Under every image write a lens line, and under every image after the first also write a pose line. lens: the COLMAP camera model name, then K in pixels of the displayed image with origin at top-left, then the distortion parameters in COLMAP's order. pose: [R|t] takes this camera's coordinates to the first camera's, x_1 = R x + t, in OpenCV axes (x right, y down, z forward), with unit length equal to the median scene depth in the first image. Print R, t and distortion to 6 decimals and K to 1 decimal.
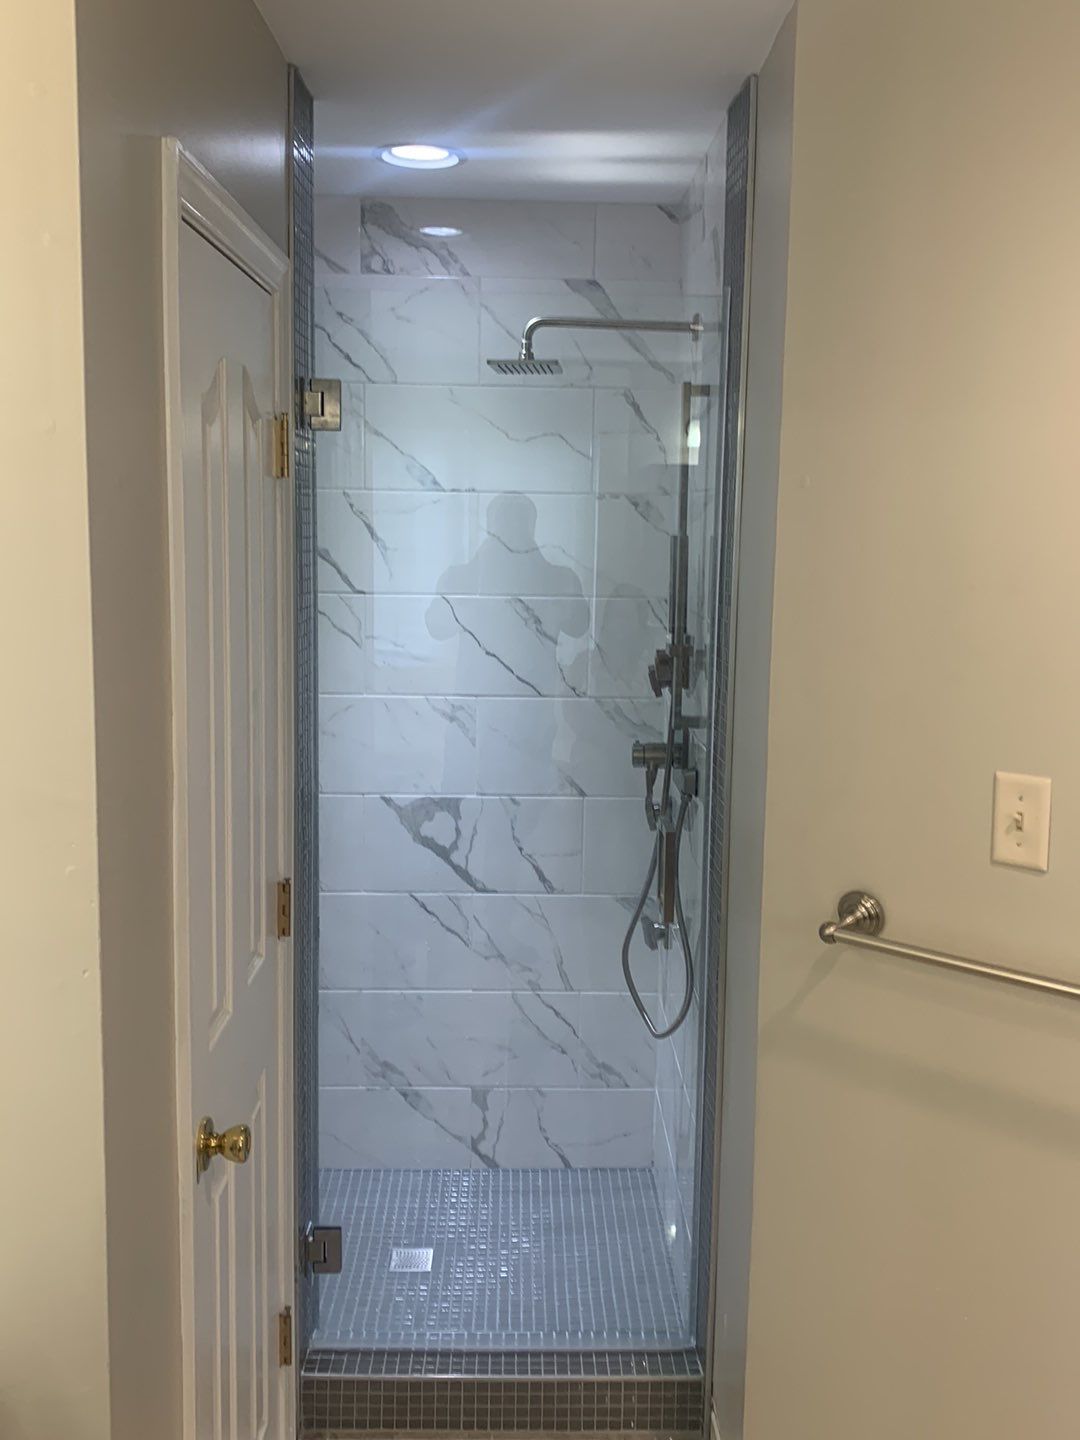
lens RADIAL K [[1333.2, 0, 544.4], [0, 1333.2, 688.5], [0, 0, 1]] dist [0.105784, -0.192908]
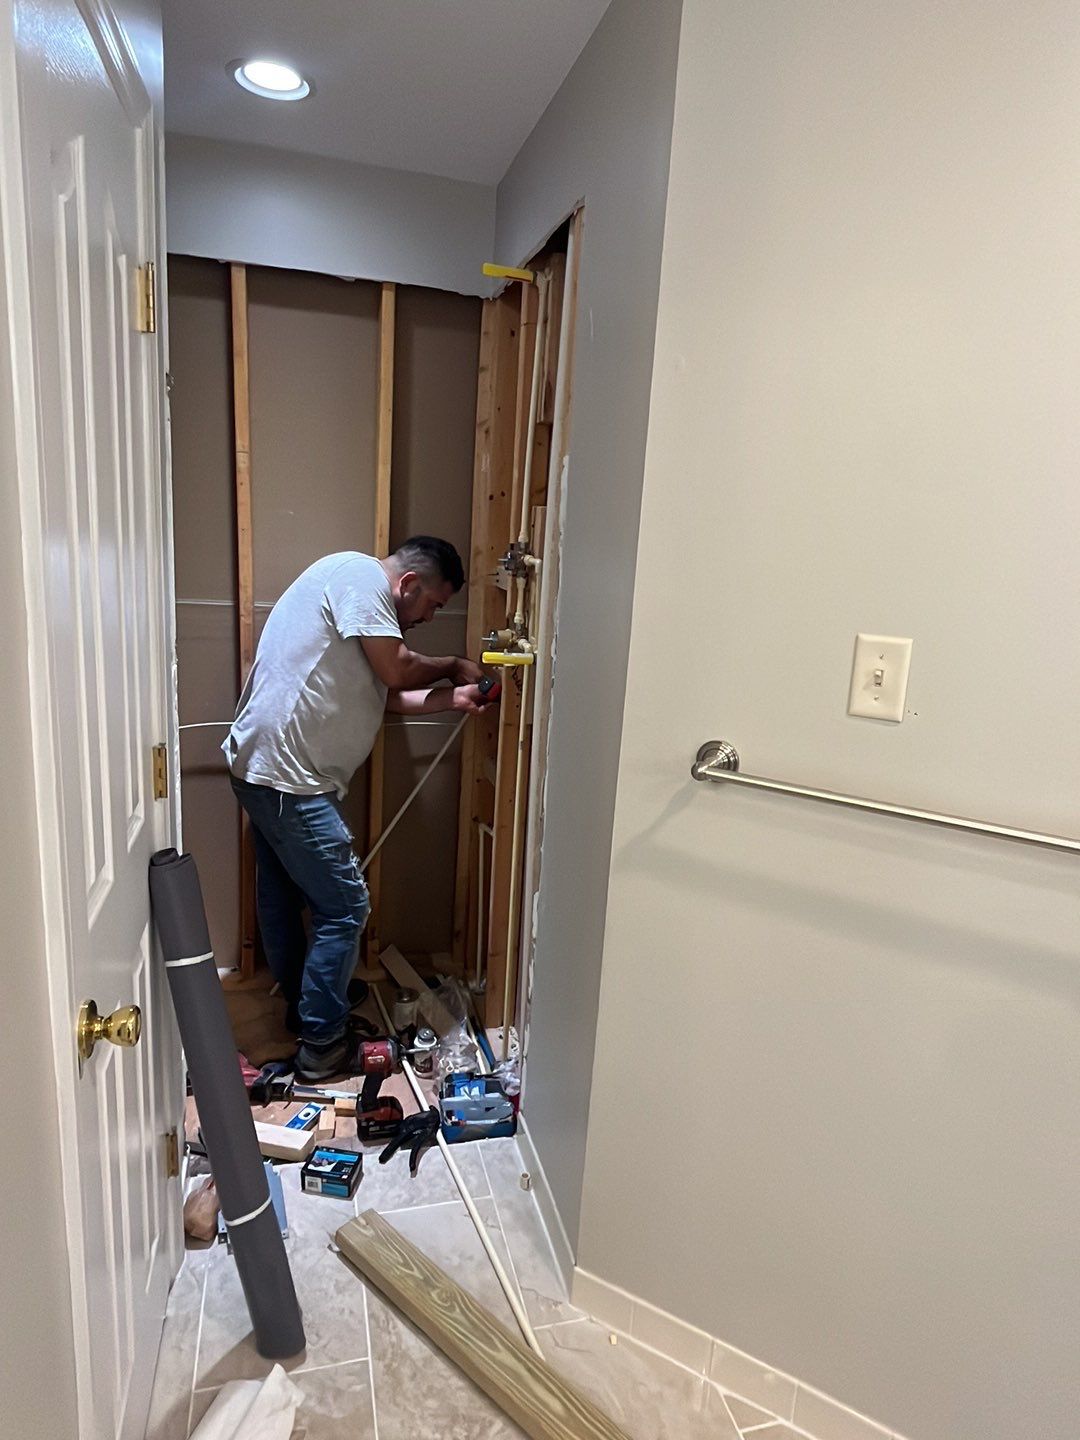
lens RADIAL K [[830.1, 0, 537.4], [0, 830.1, 714.8], [0, 0, 1]] dist [0.001221, -0.002428]
pose [[0.966177, -0.007021, 0.257784, -0.099691], [-0.018783, 0.995058, 0.097501, 0.066718], [-0.257194, -0.099045, 0.961271, 0.401601]]
